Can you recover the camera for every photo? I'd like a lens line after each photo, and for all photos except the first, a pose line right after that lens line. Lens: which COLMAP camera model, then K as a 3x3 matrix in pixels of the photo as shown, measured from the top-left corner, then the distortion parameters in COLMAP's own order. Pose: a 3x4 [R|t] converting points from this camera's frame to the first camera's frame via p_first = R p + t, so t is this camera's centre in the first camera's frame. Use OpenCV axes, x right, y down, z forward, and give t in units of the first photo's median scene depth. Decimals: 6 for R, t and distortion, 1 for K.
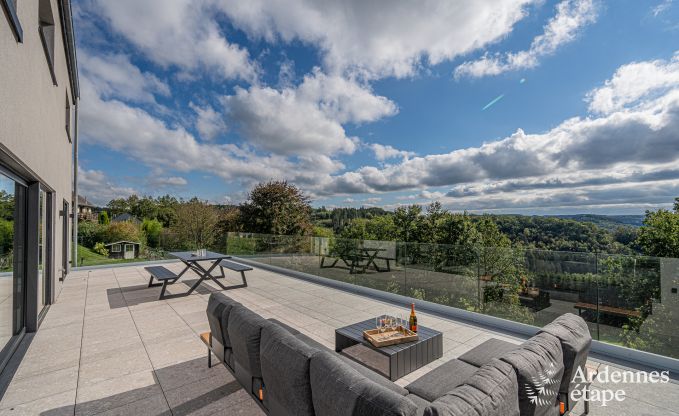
lens RADIAL K [[300.5, 0, 346.7], [0, 300.5, 219.5], [0, 0, 1]] dist [0.008060, -0.000284]
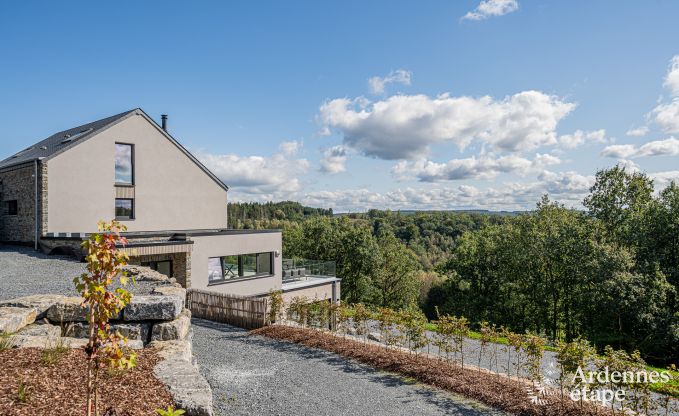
lens RADIAL K [[458.6, 0, 339.8], [0, 458.6, 207.7], [0, 0, 1]] dist [0.011423, 0.001190]
pose [[0.979211, -0.001562, 0.202840, -0.111583], [0.005743, 0.999783, -0.020030, -0.124498], [-0.202765, 0.020778, 0.979007, -1.424779]]
